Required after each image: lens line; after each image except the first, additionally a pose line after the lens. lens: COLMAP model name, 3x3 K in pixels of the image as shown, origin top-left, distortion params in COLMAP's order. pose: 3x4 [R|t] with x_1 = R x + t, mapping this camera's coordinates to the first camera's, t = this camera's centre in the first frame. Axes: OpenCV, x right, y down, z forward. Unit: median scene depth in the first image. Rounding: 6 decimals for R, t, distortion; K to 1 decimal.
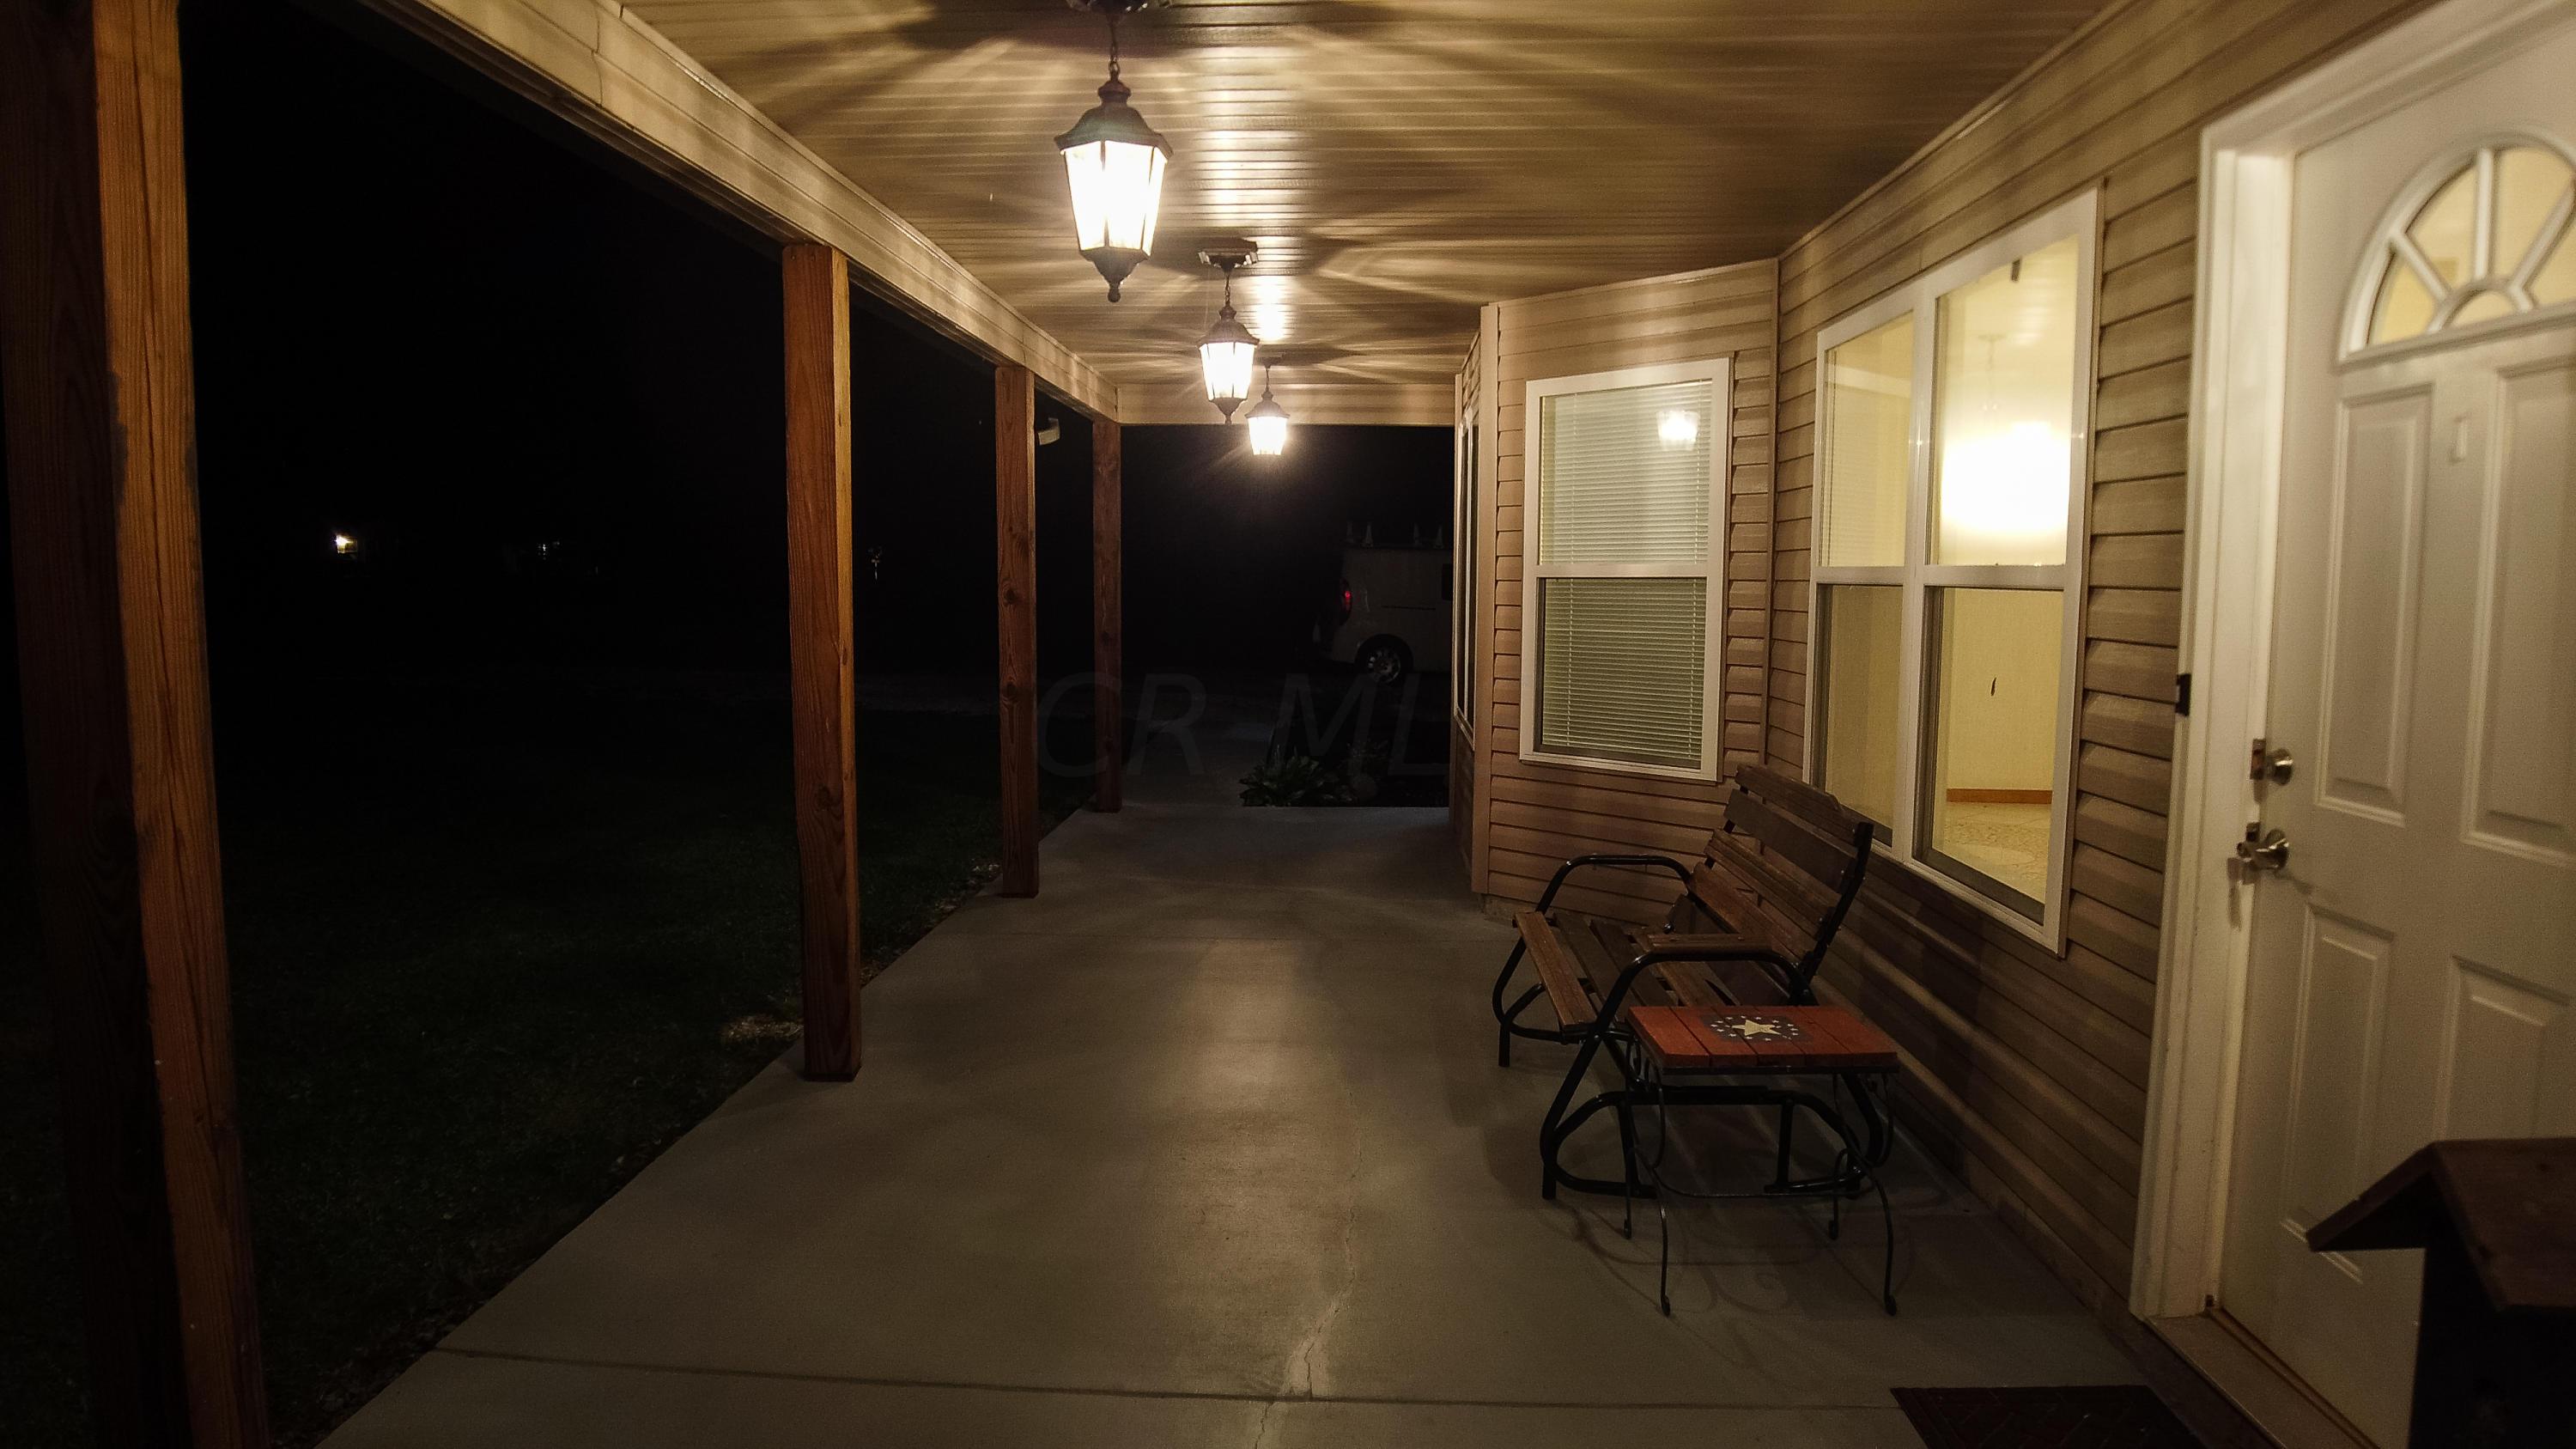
lens RADIAL K [[1508.2, 0, 1283.3], [0, 1508.2, 716.9], [0, 0, 1]] dist [-0.053881, 0.001096]
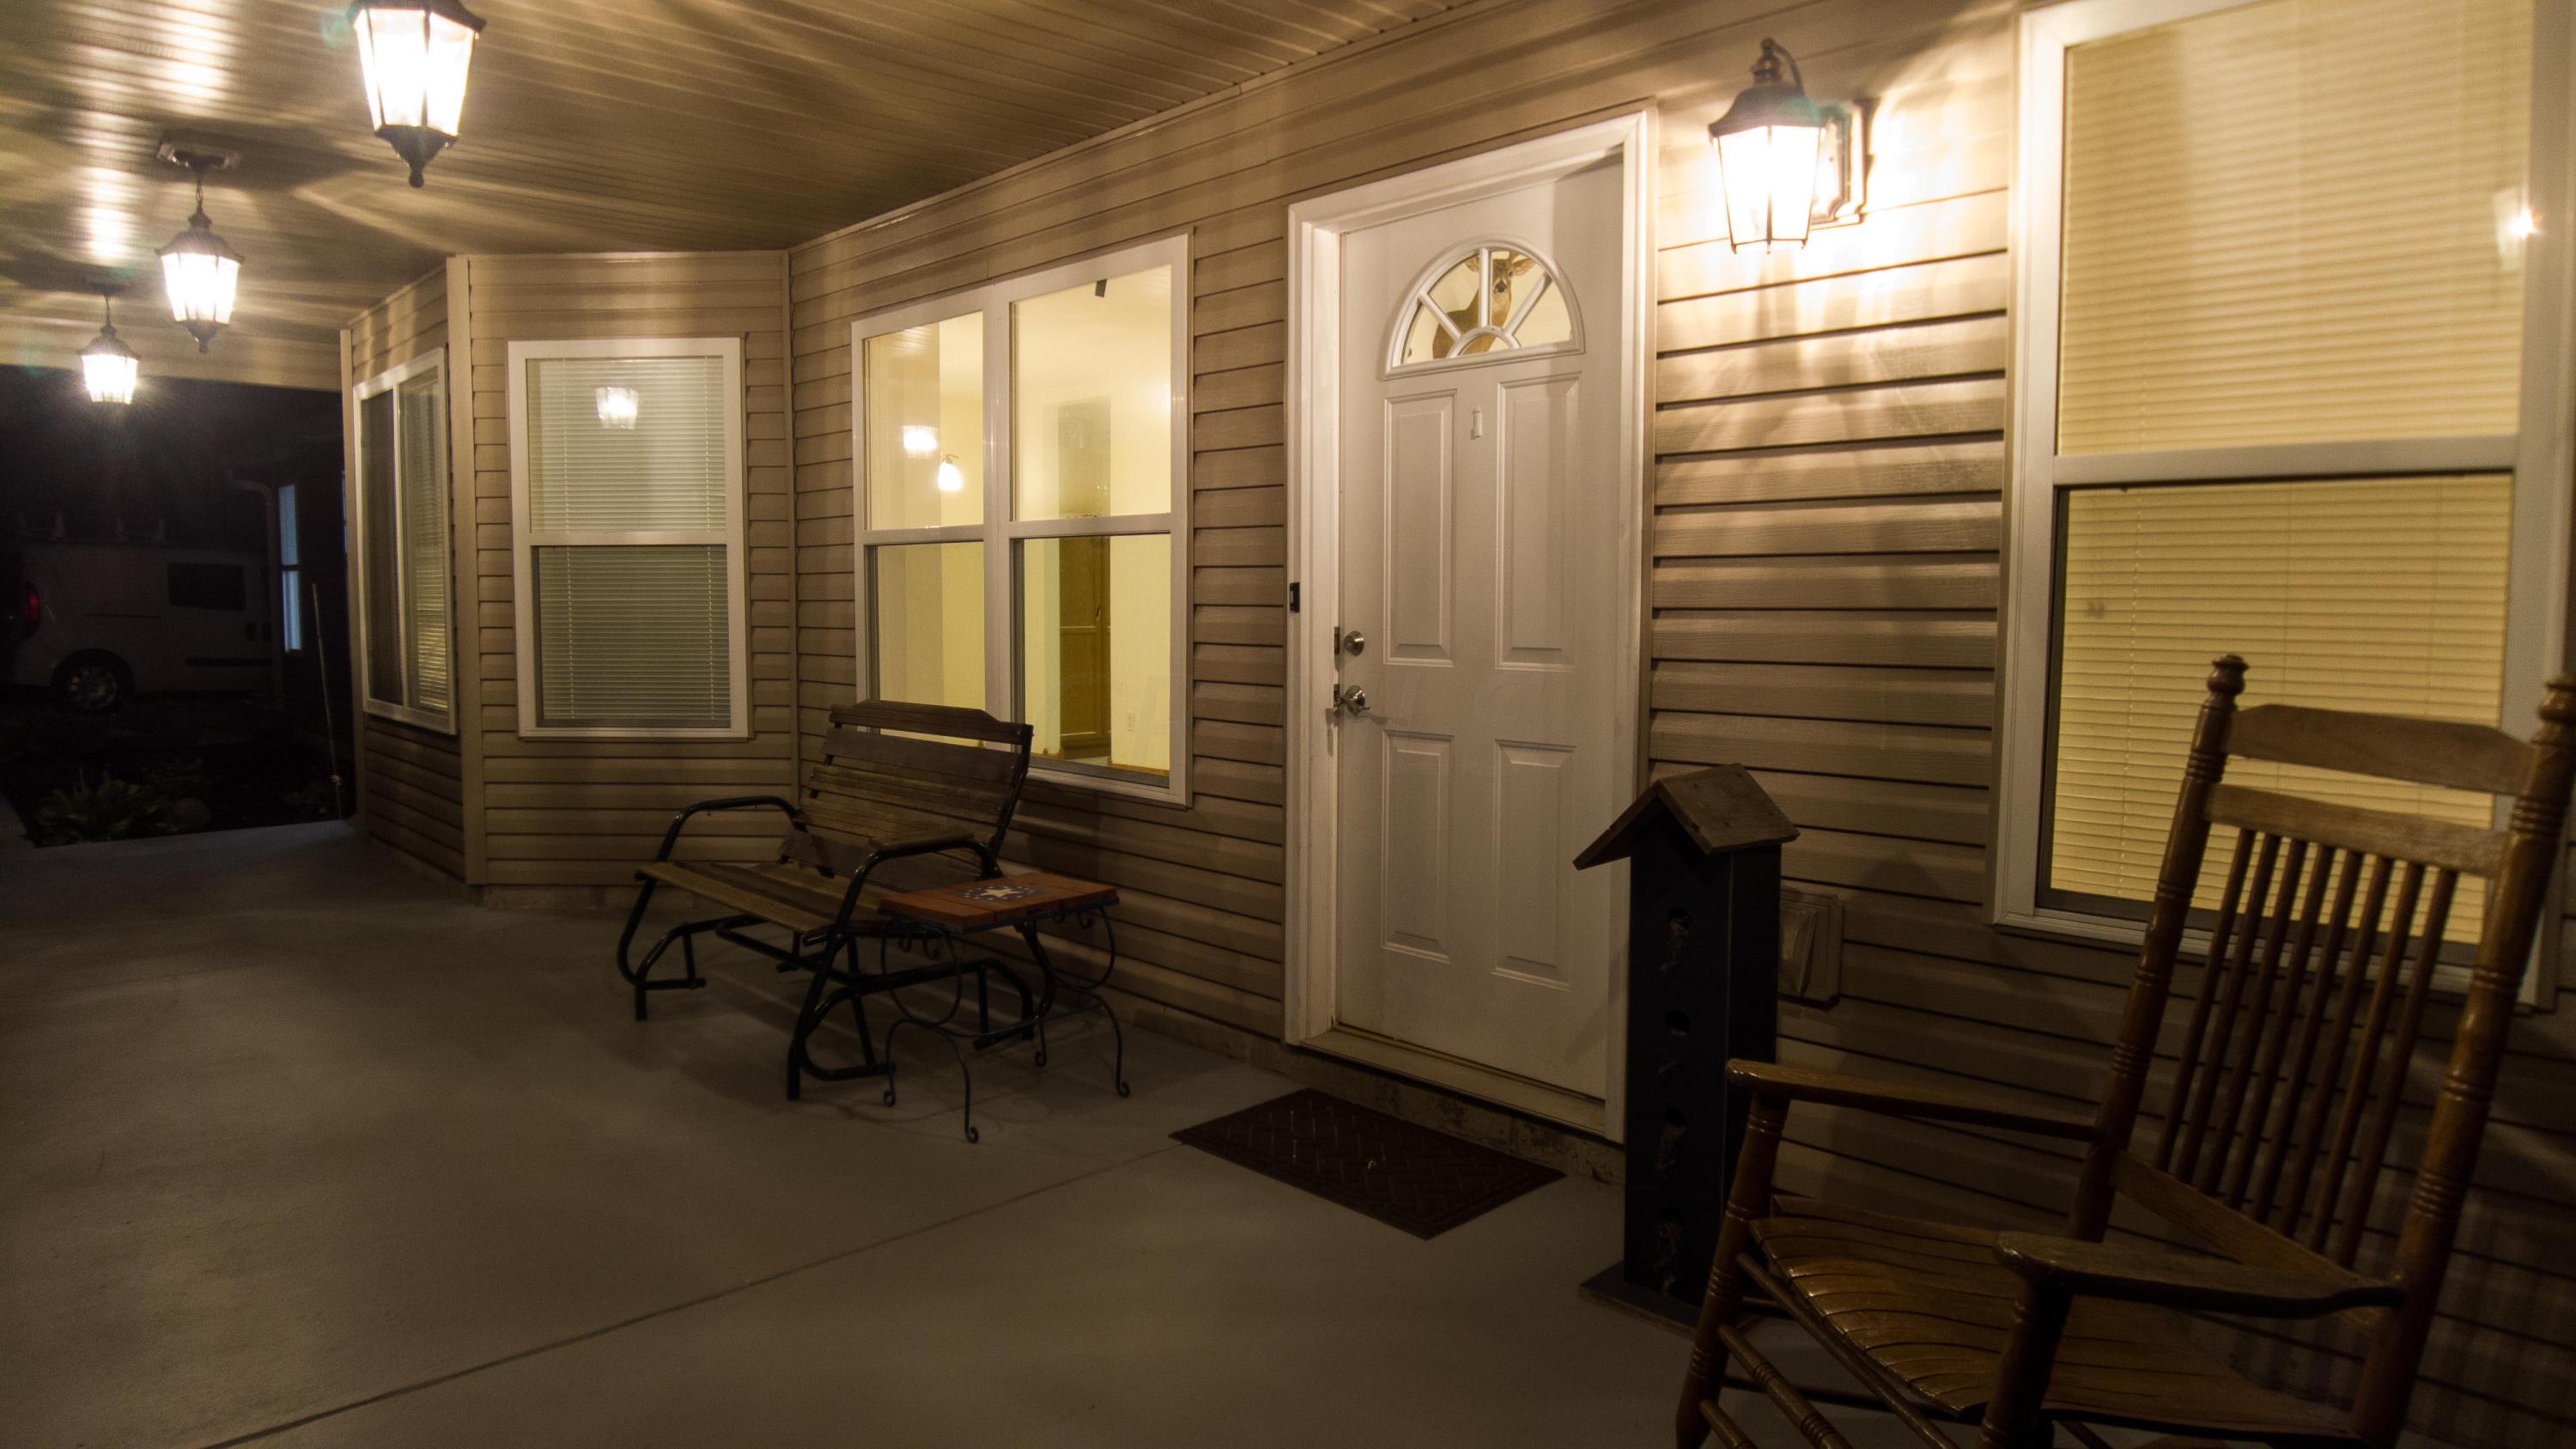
lens RADIAL K [[1508.2, 0, 1261.5], [0, 1508.2, 721.8], [0, 0, 1]] dist [-0.053881, 0.001096]
pose [[0.685482, -0.060560, 0.725567, -0.402108], [0.066977, 0.997554, 0.019985, 0.061597], [-0.725003, 0.034897, 0.687861, 0.018271]]
